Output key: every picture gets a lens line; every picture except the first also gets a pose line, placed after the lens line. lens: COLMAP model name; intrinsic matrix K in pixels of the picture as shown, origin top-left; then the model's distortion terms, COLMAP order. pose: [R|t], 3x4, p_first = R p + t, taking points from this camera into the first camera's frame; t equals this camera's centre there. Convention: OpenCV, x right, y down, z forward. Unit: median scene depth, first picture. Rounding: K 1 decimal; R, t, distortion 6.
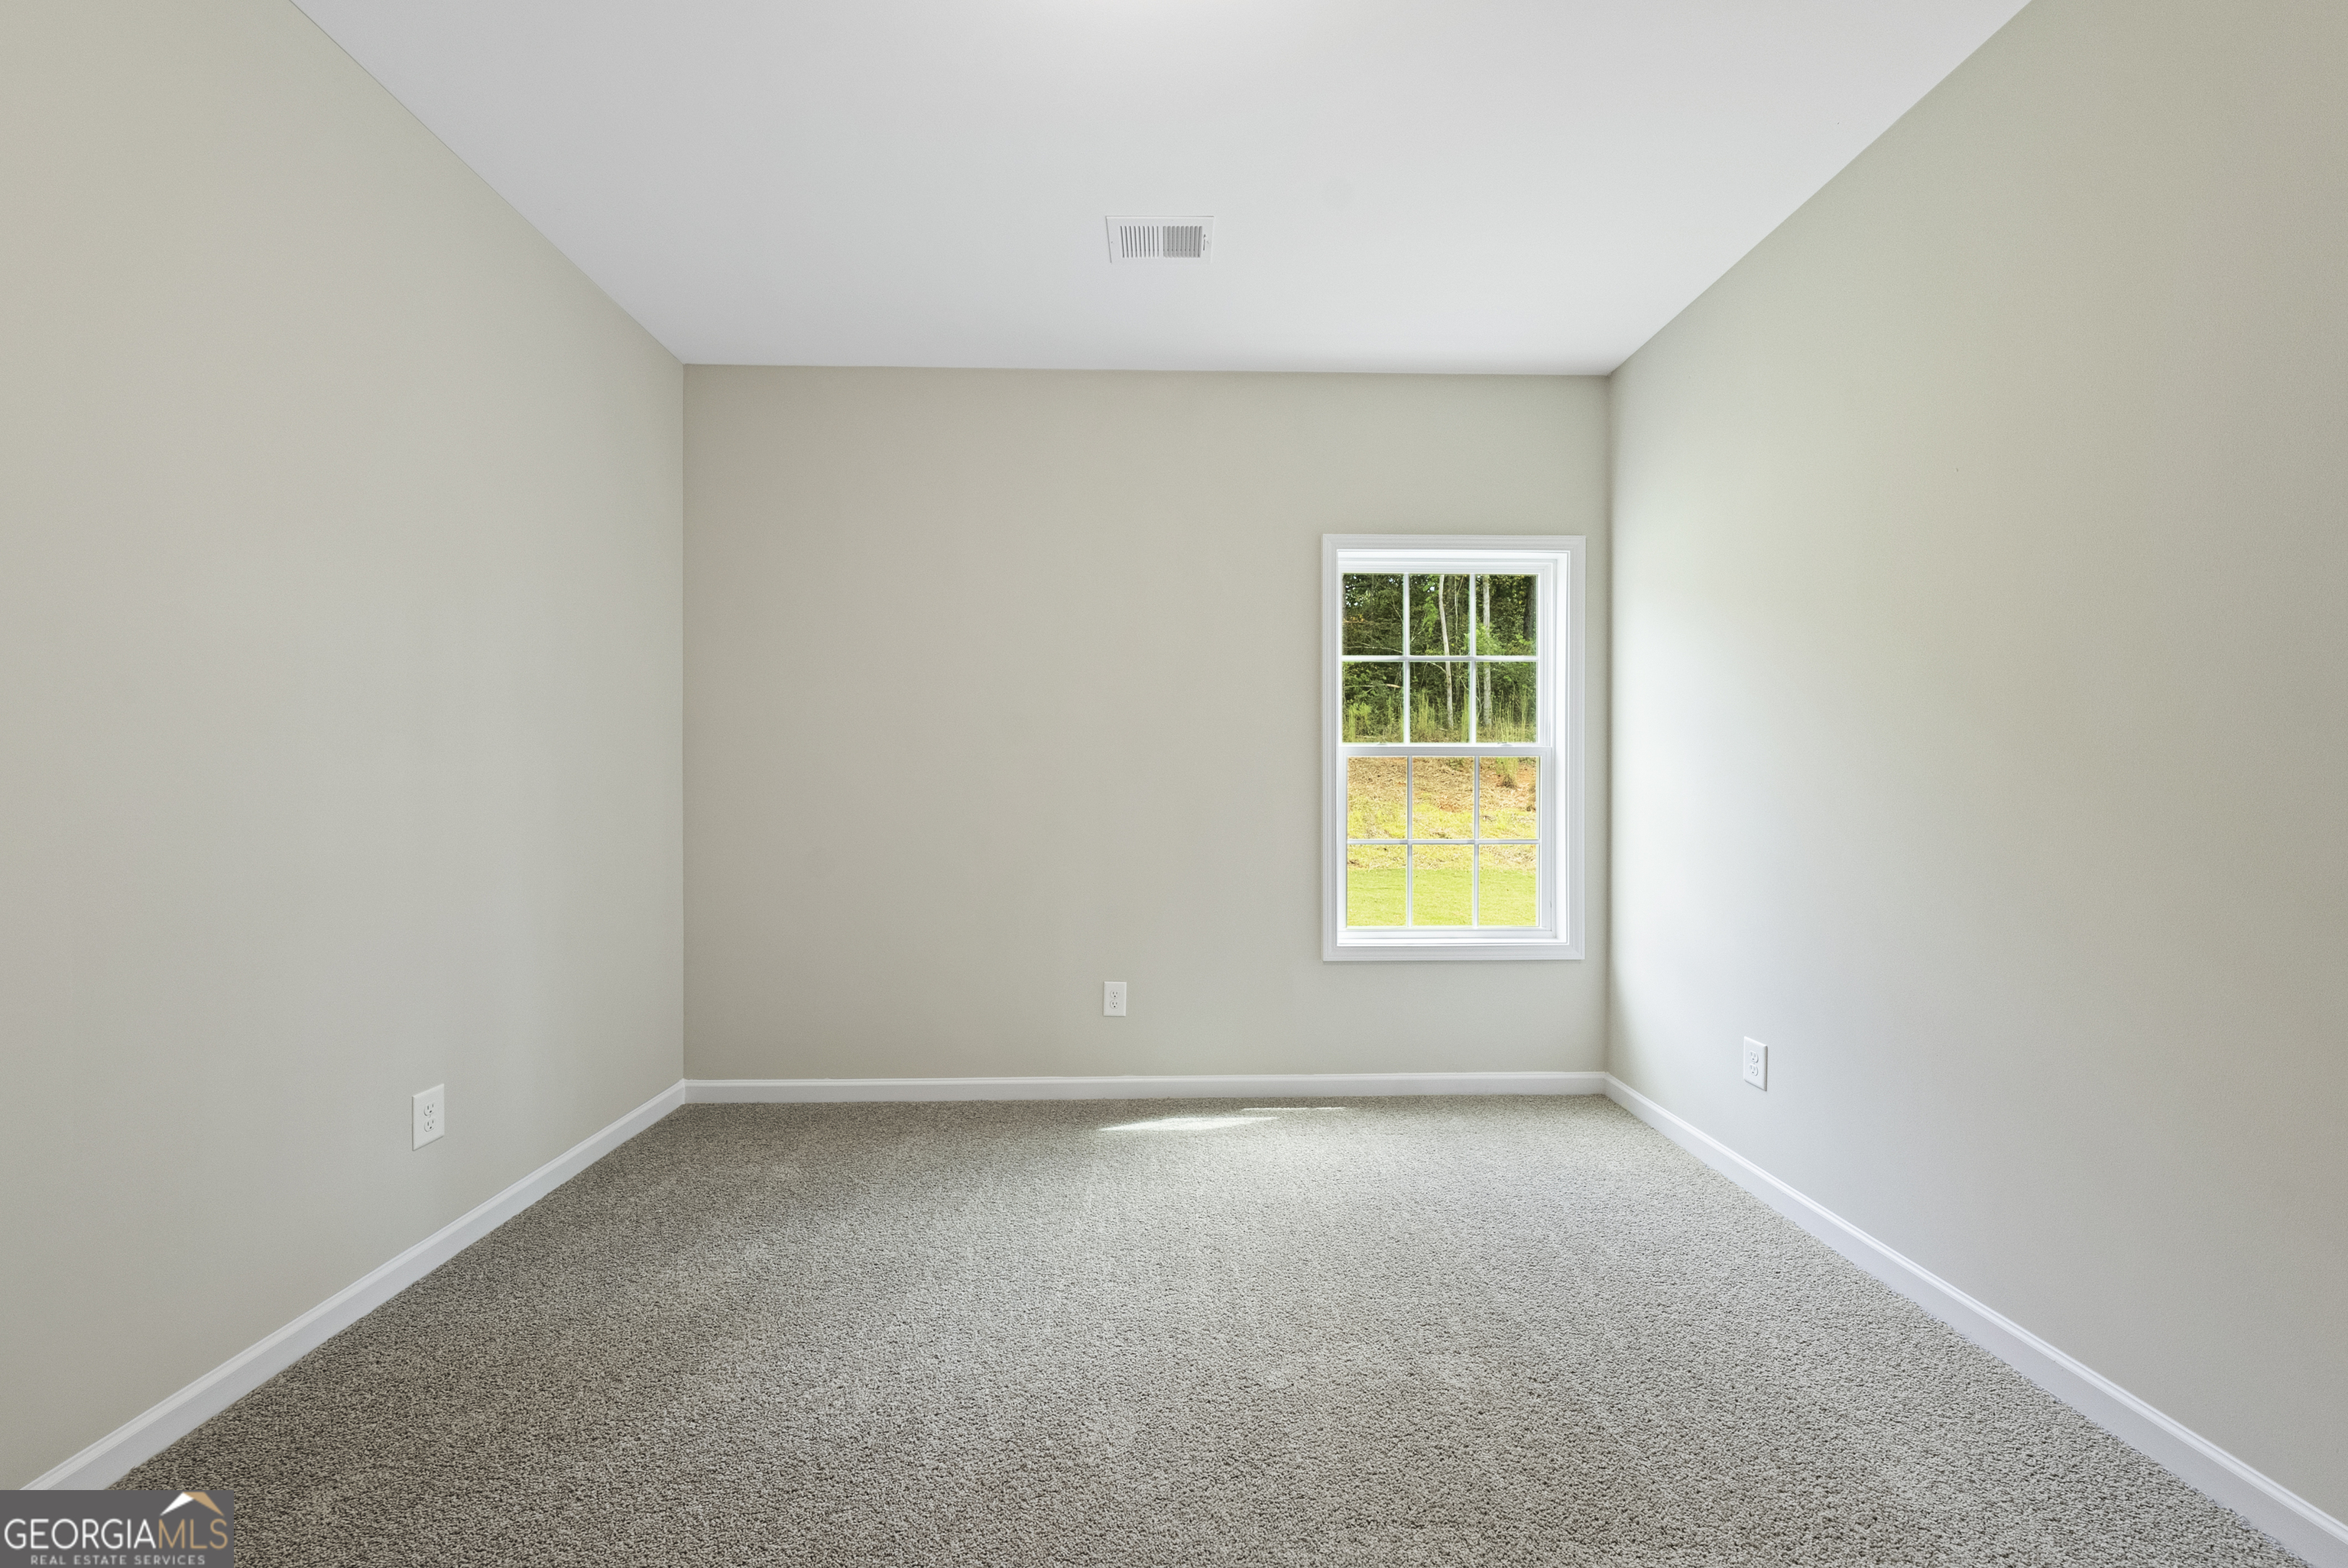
lens RADIAL K [[821.8, 0, 1174.0], [0, 821.8, 795.2], [0, 0, 1]] dist [0.001537, -0.000351]
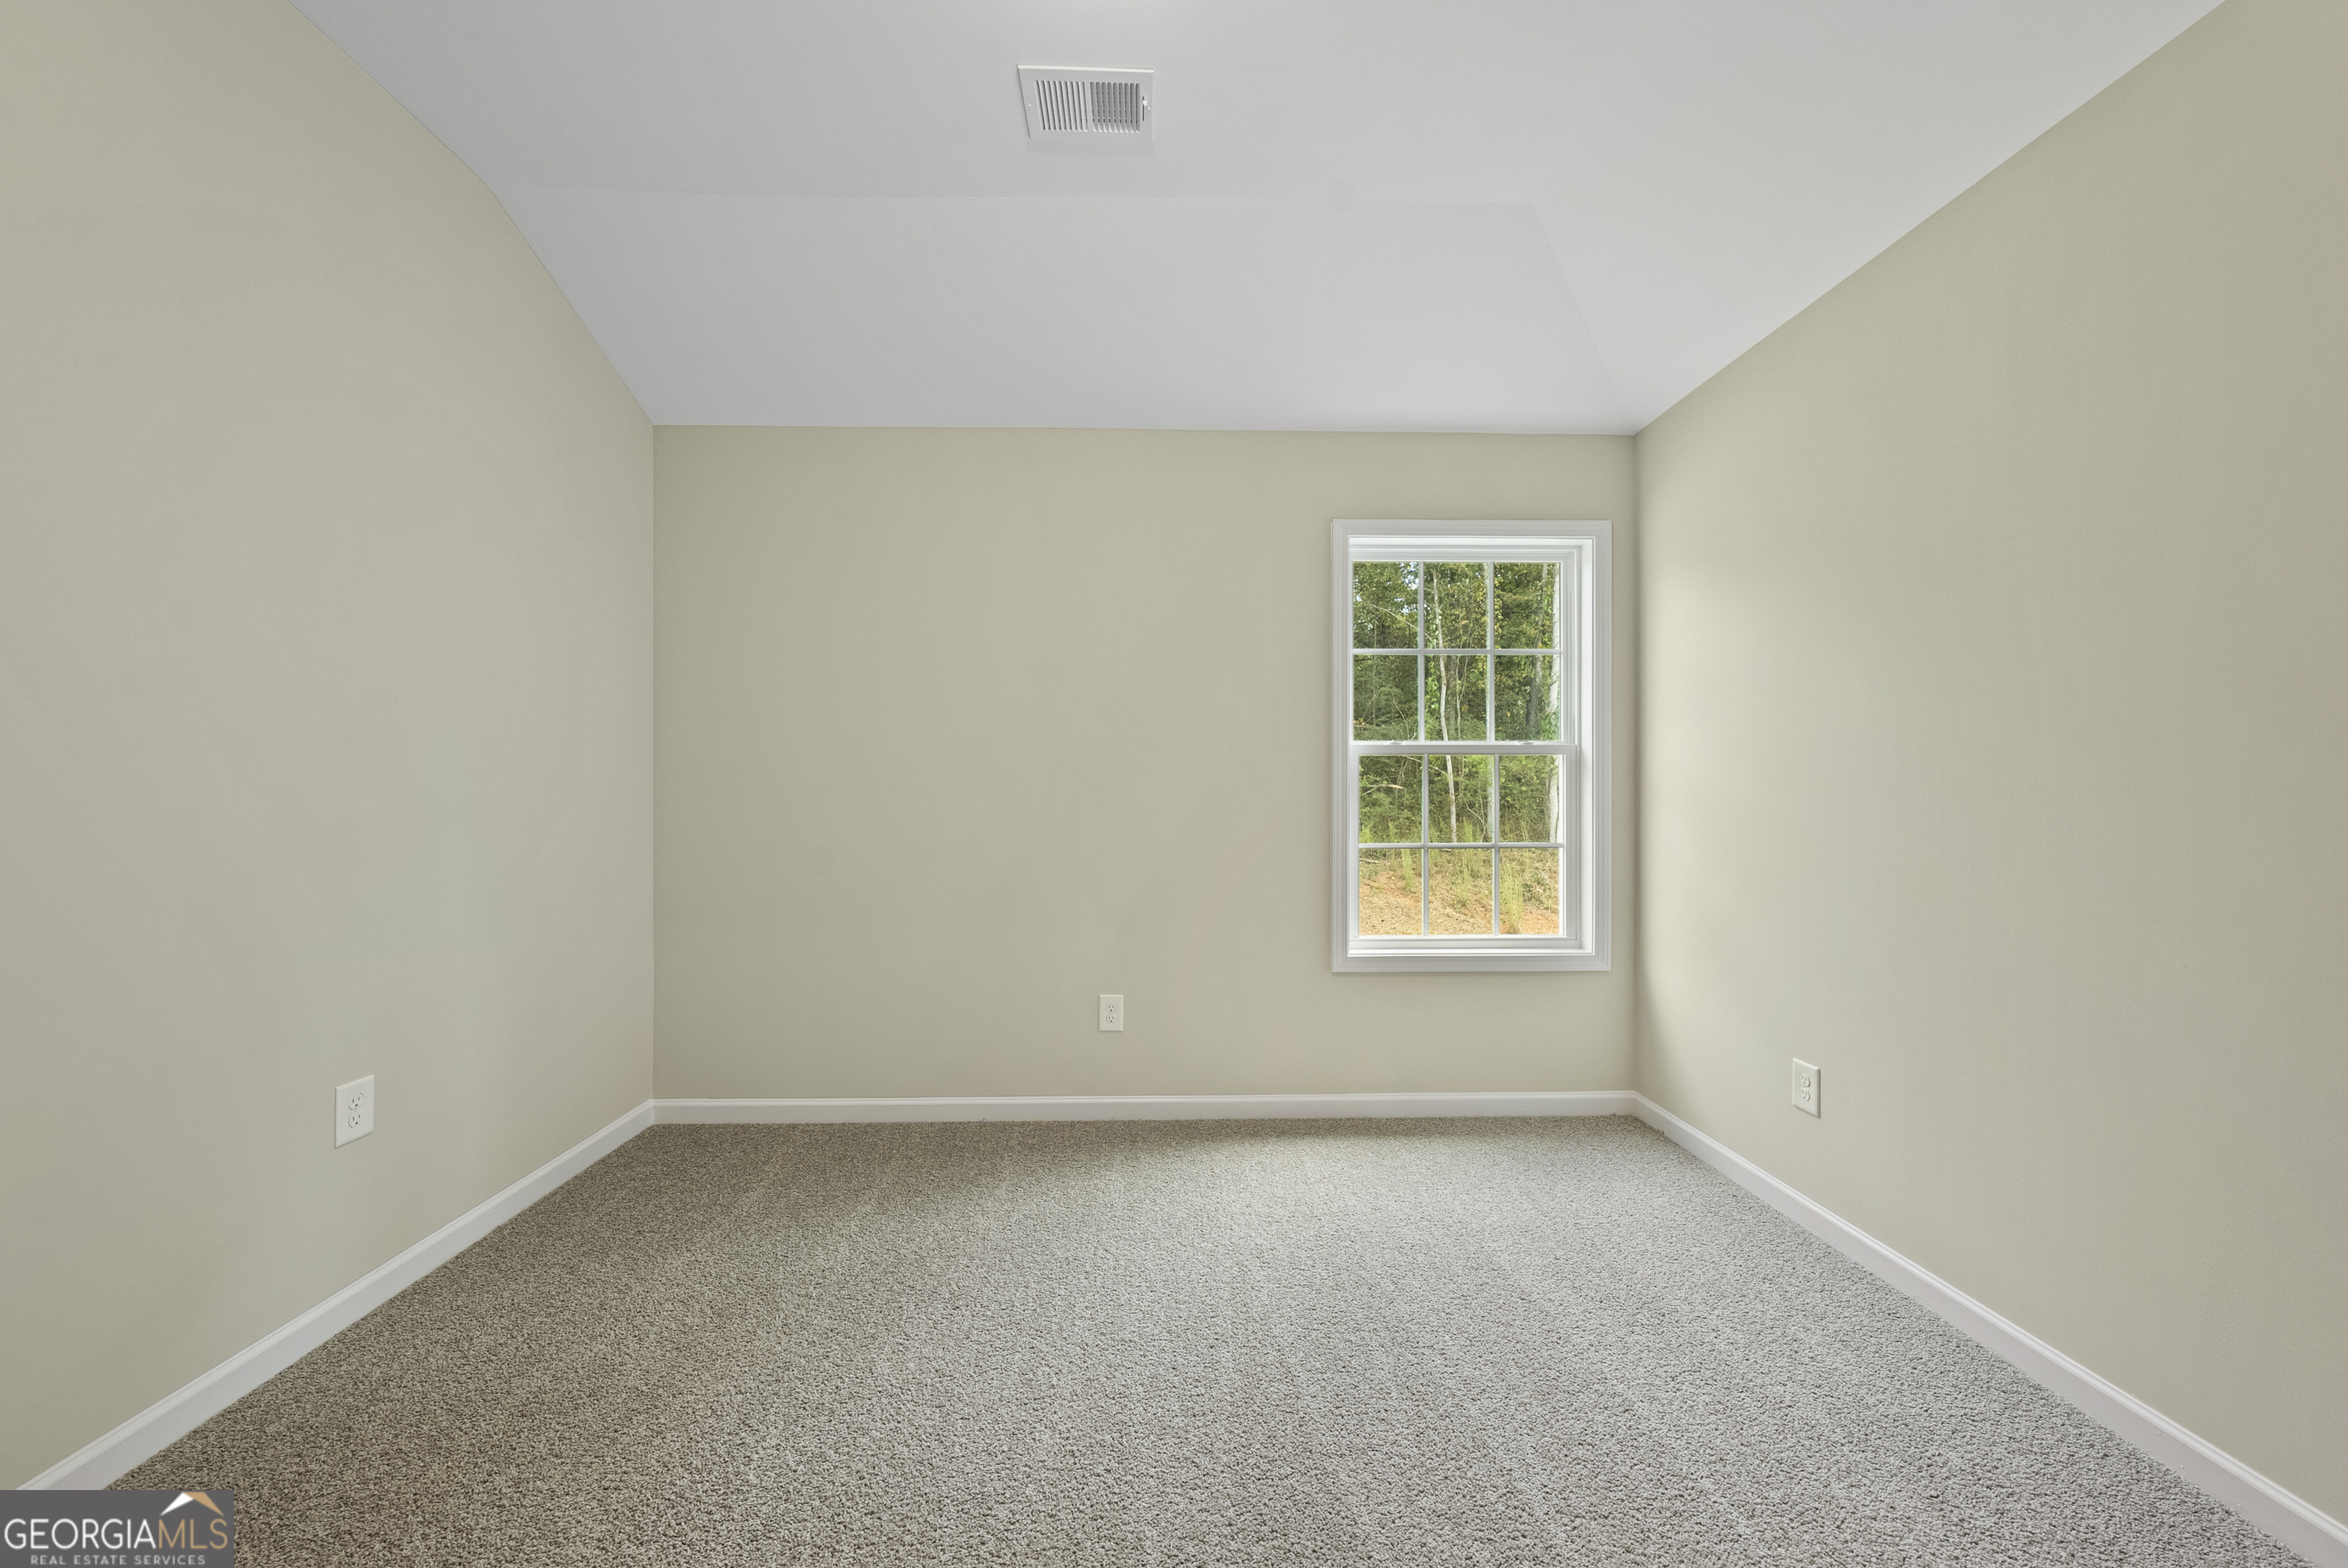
lens RADIAL K [[821.8, 0, 1168.3], [0, 821.8, 790.8], [0, 0, 1]] dist [0.001537, -0.000351]
pose [[0.999989, 0.000464, -0.004757, -0.002565], [-0.000495, 0.999978, -0.006624, 0.000204], [0.004754, 0.006626, 0.999967, 0.059062]]
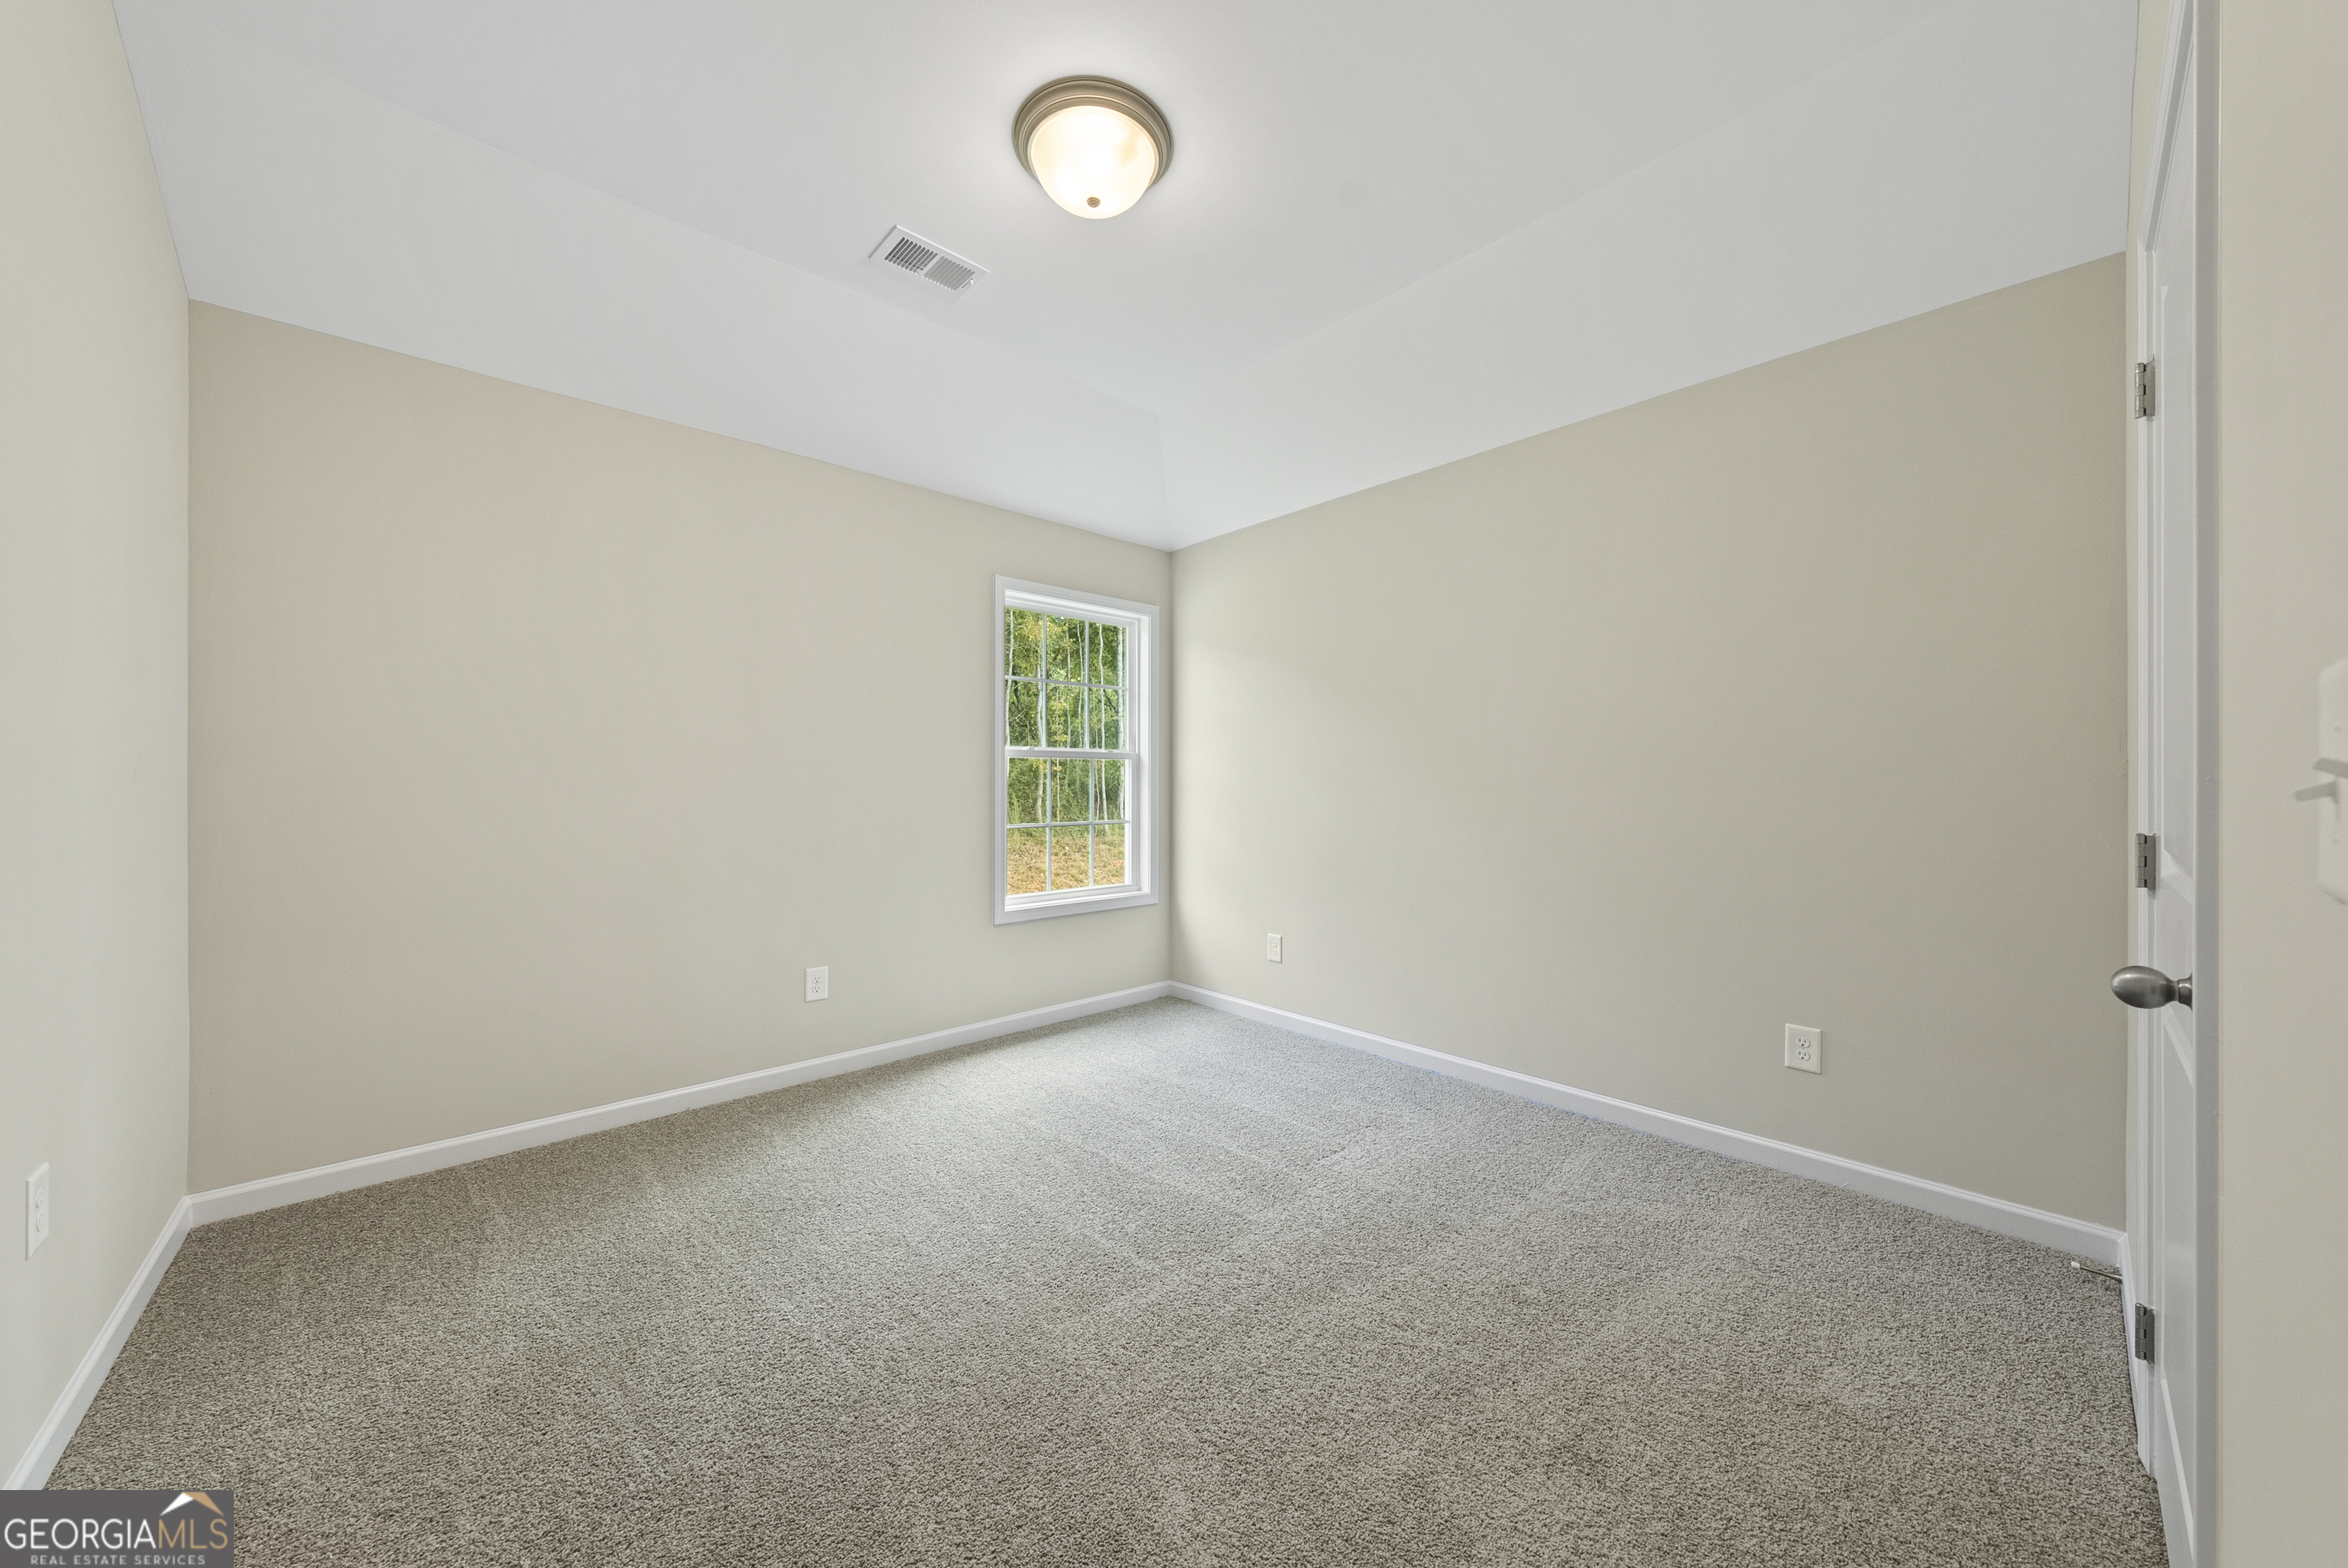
lens RADIAL K [[821.8, 0, 1196.2], [0, 821.8, 782.5], [0, 0, 1]] dist [0.001537, -0.000351]
pose [[0.742354, 0.001047, 0.670007, -0.419875], [0.005989, 0.999948, -0.008199, 0.003196], [-0.669981, 0.010099, 0.742310, -0.104869]]
